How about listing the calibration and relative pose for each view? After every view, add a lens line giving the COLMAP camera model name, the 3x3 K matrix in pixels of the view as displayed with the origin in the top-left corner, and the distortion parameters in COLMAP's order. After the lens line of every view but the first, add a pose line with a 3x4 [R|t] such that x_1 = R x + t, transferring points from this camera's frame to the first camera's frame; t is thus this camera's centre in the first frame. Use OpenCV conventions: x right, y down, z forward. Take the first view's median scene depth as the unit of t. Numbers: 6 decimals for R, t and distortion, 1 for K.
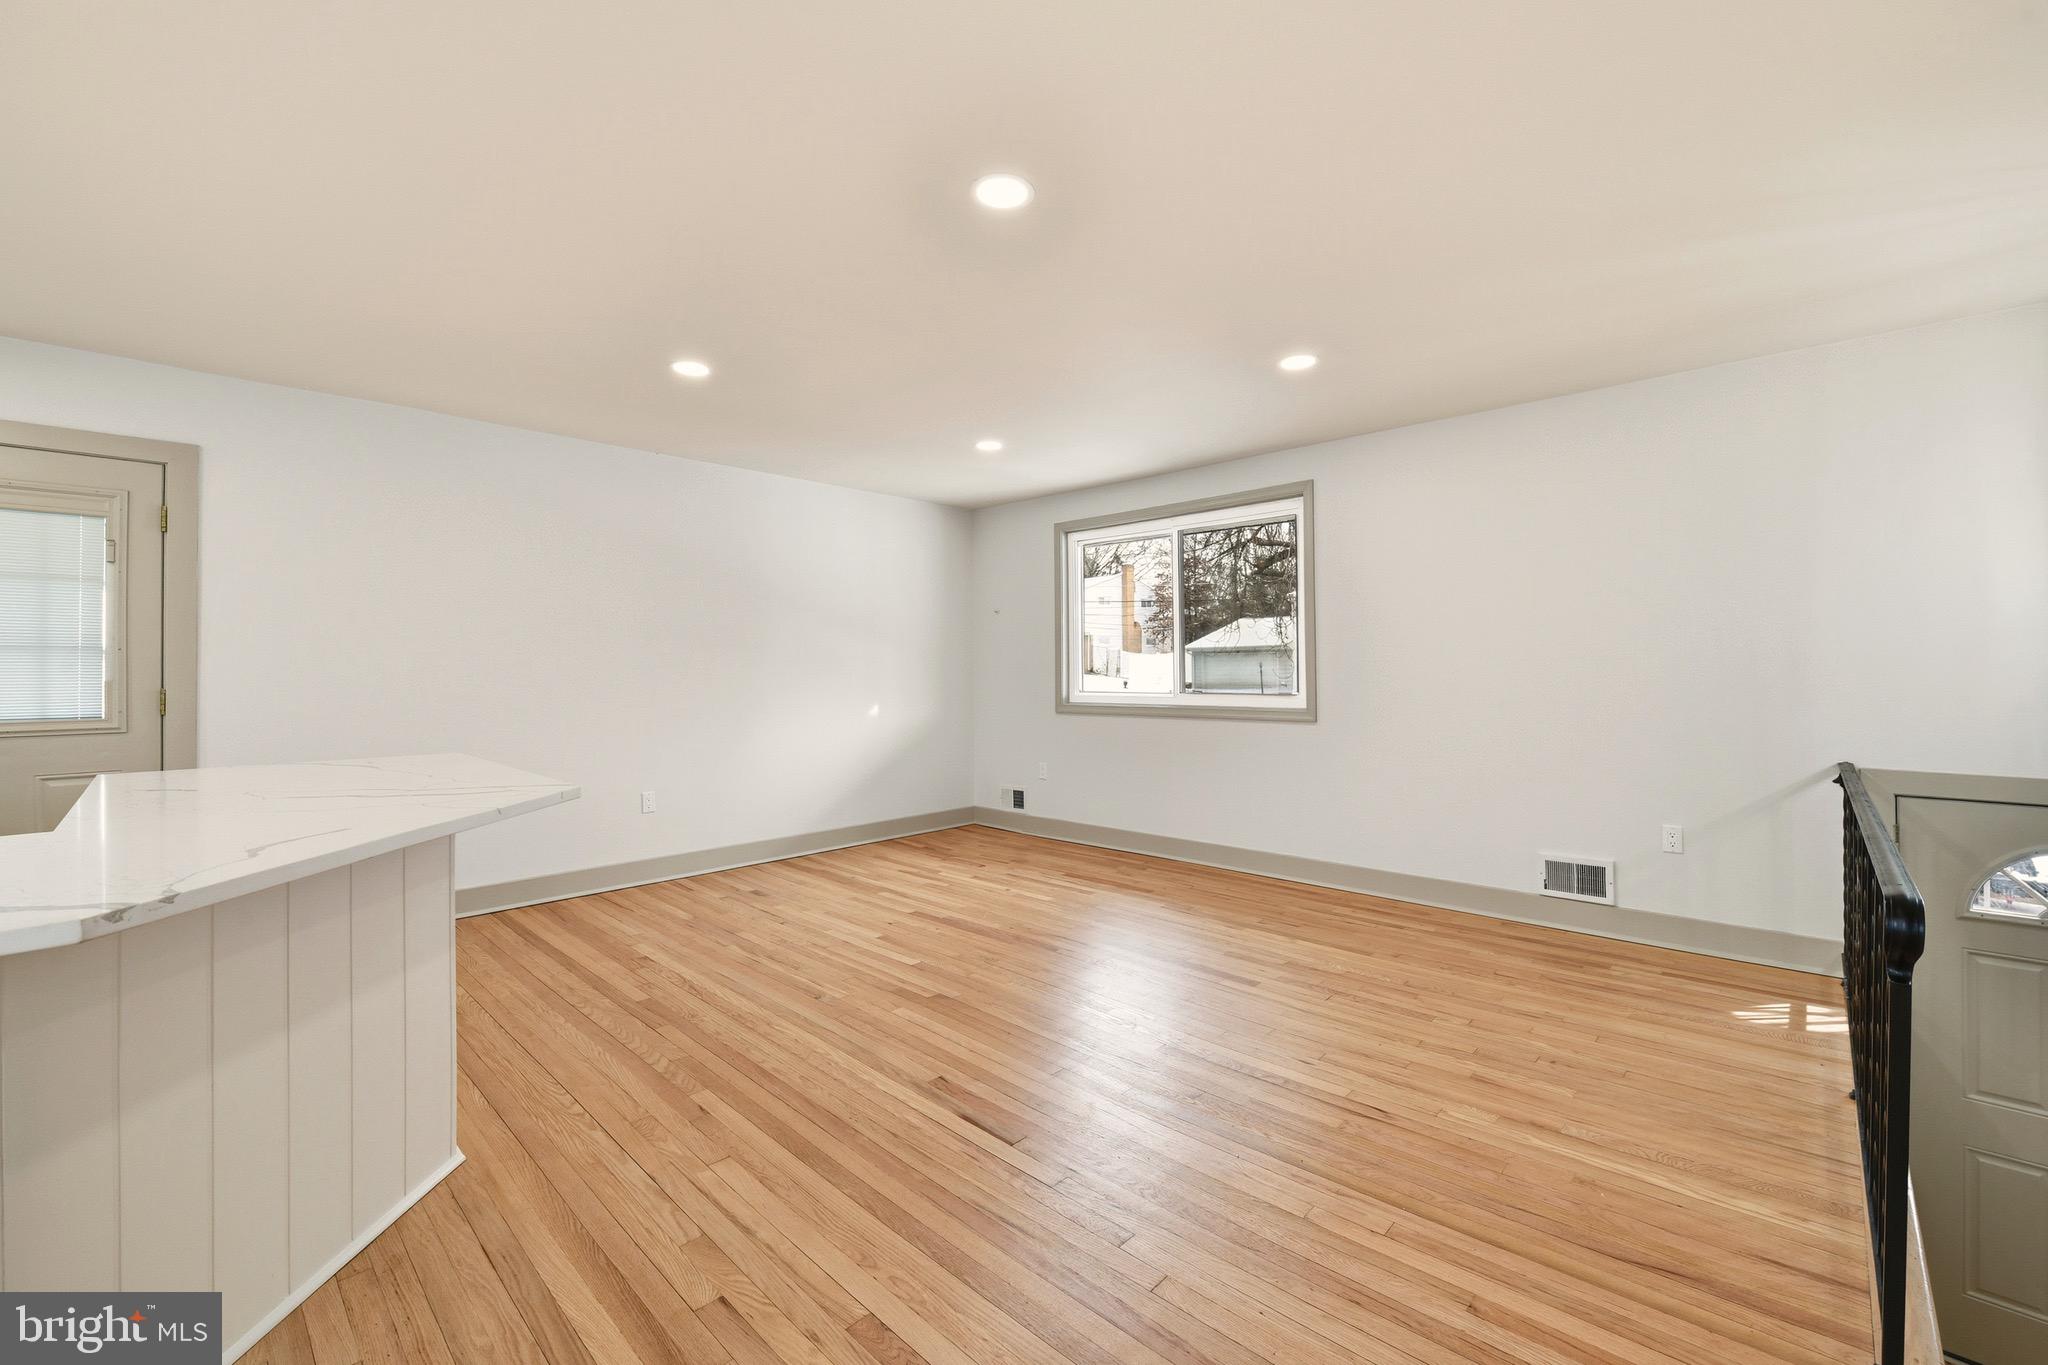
lens RADIAL K [[829.7, 0, 1038.4], [0, 829.7, 671.6], [0, 0, 1]] dist [-0.008223, 0.000366]
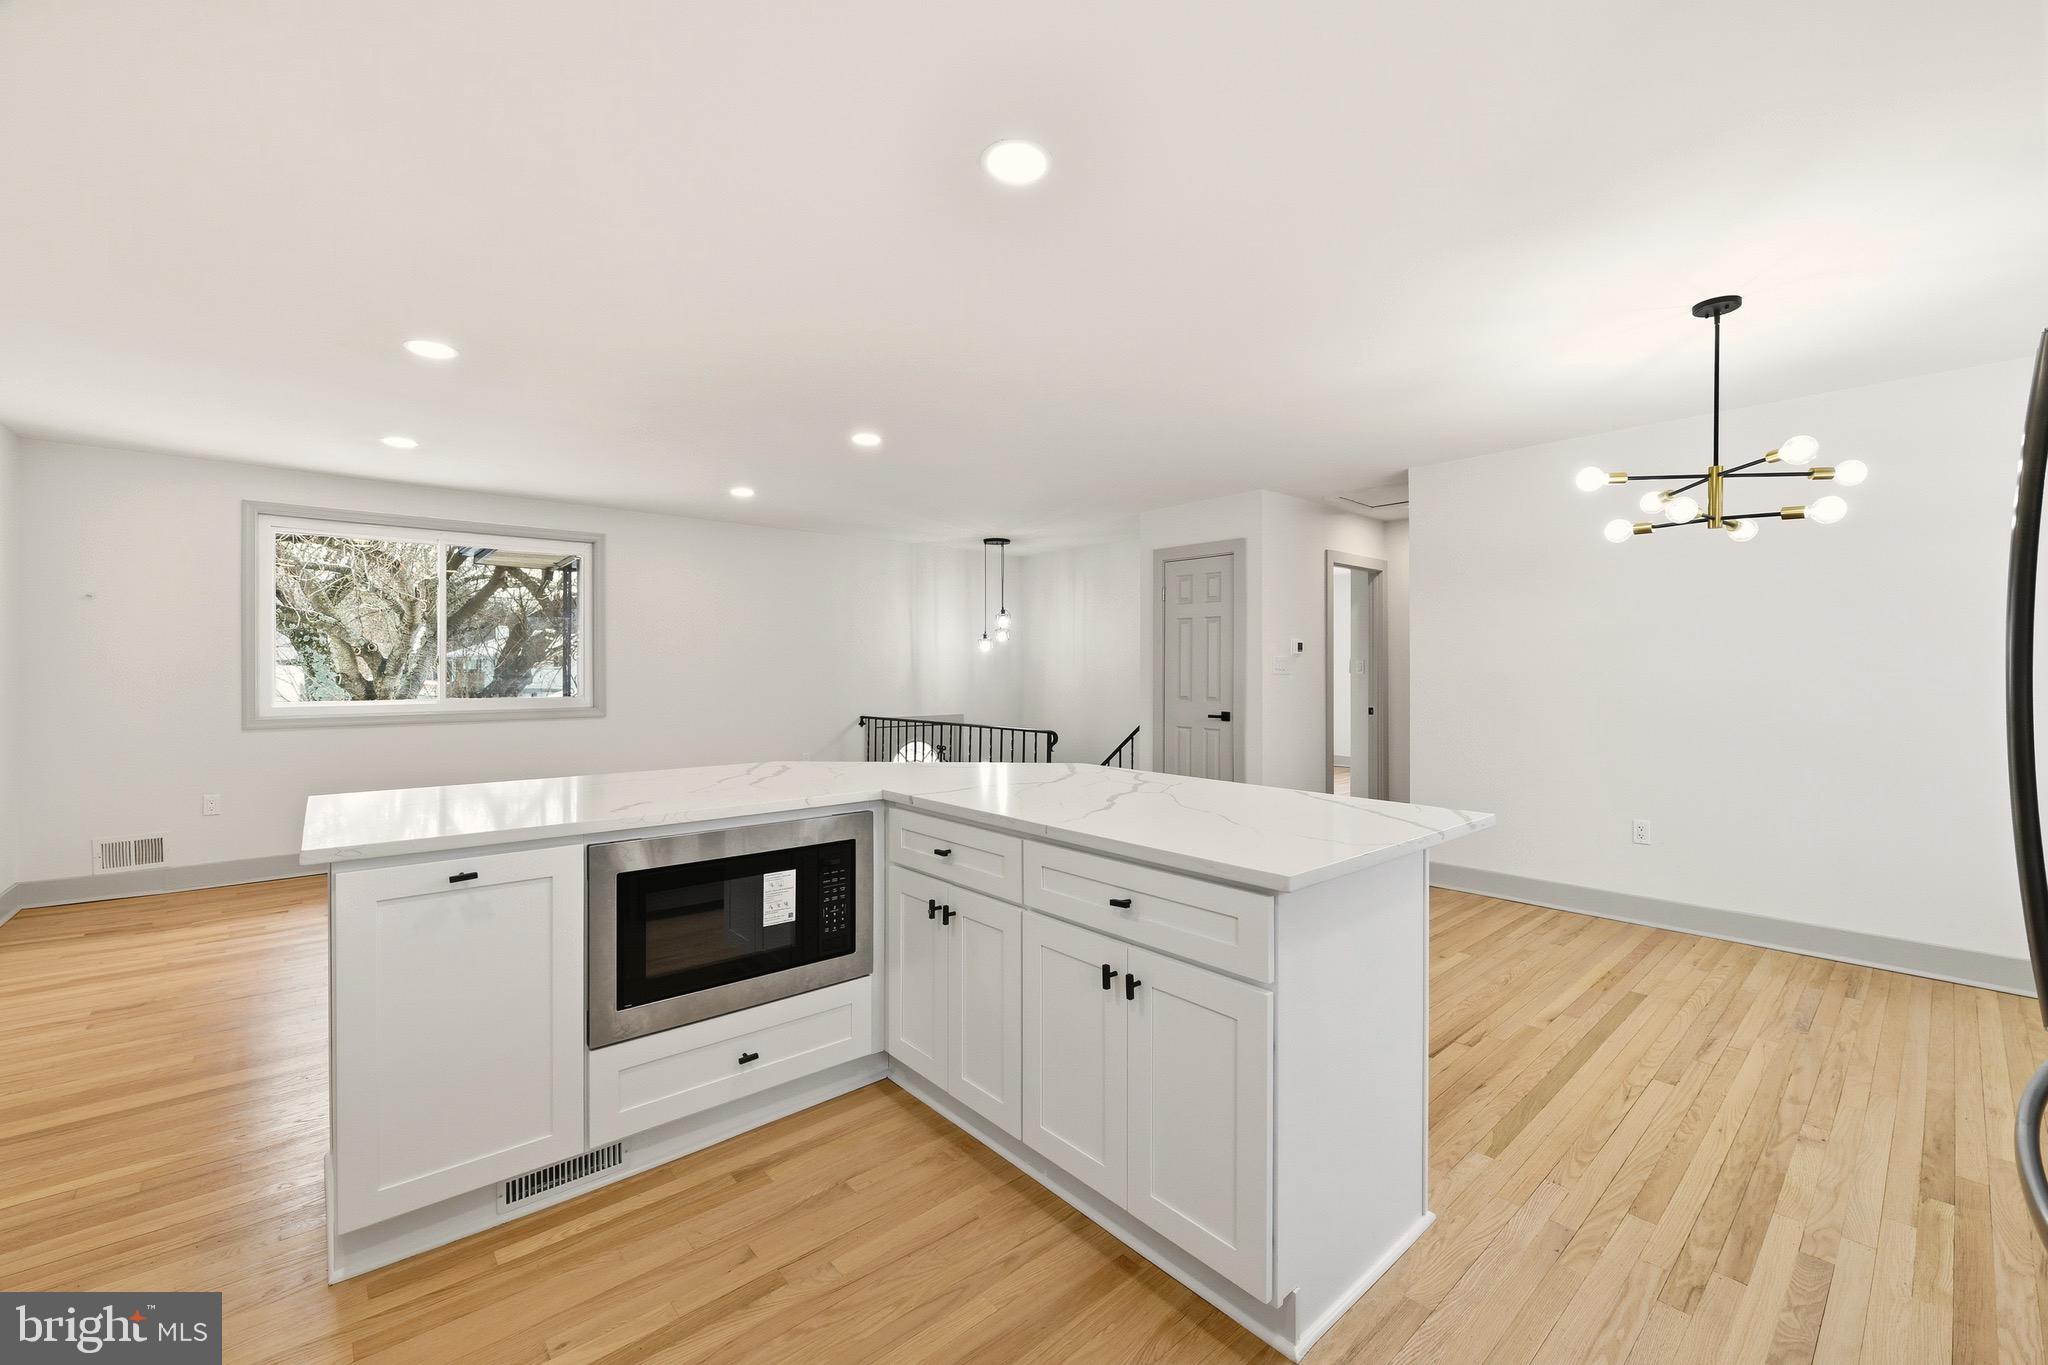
lens RADIAL K [[831.7, 0, 1028.6], [0, 831.7, 674.9], [0, 0, 1]] dist [-0.000570, -0.000082]
pose [[0.098339, 0.000804, 0.995153, -1.238981], [-0.001371, 0.999999, -0.000672, -0.008612], [-0.995152, -0.001298, 0.098340, 0.251220]]
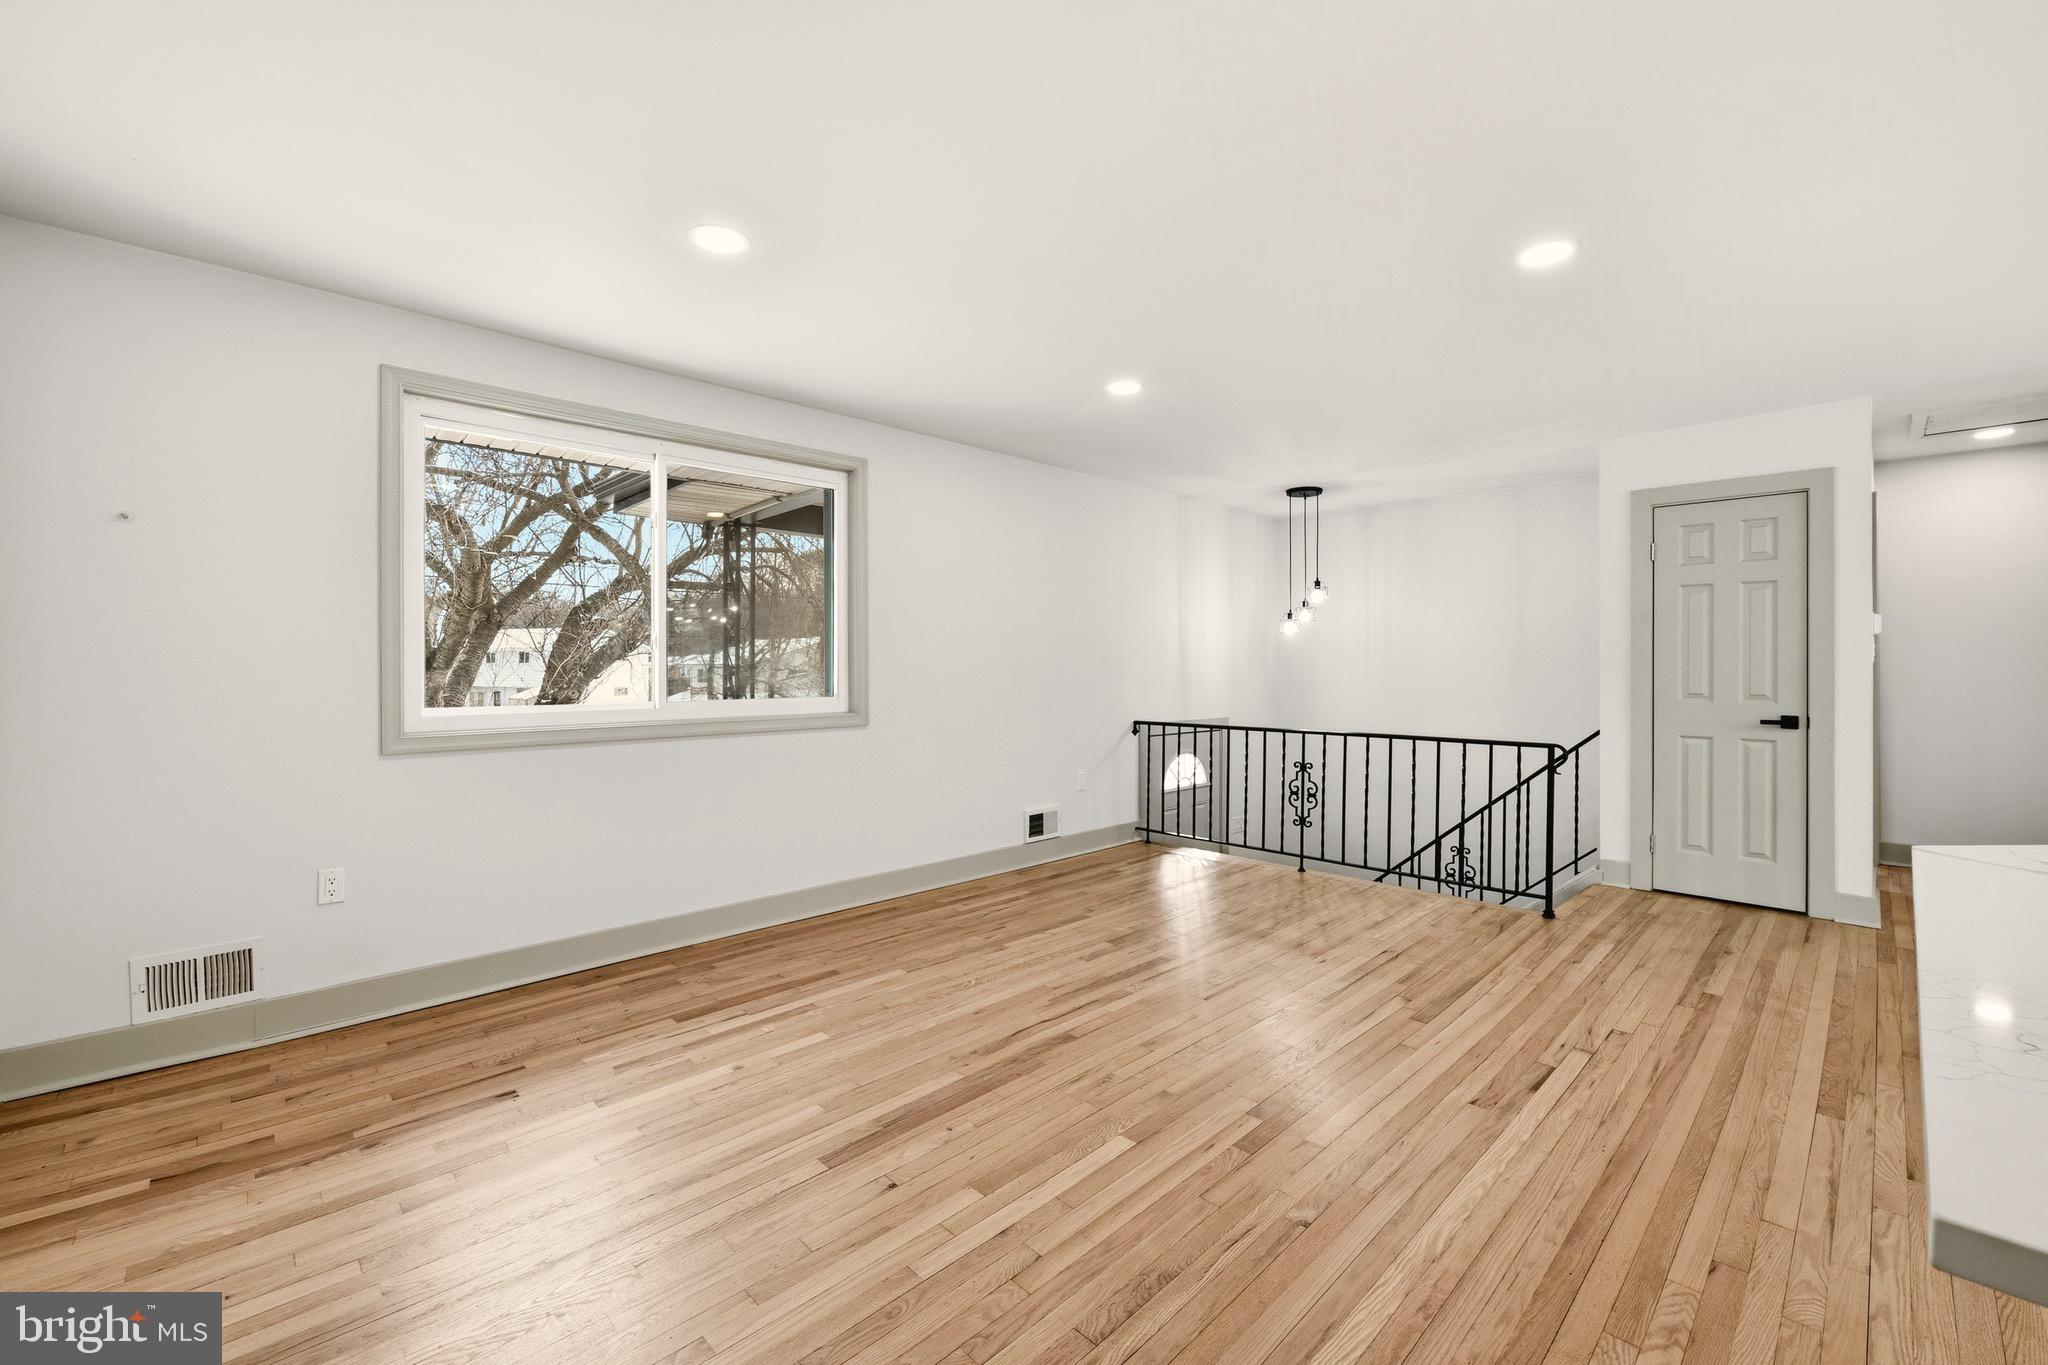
lens RADIAL K [[829.7, 0, 1038.4], [0, 829.7, 671.6], [0, 0, 1]] dist [-0.008223, 0.000366]
pose [[0.042932, 0.000565, 0.999078, -0.759782], [-0.000034, 1.000000, -0.000564, 0.002297], [-0.999078, -0.000010, 0.042932, 1.027422]]
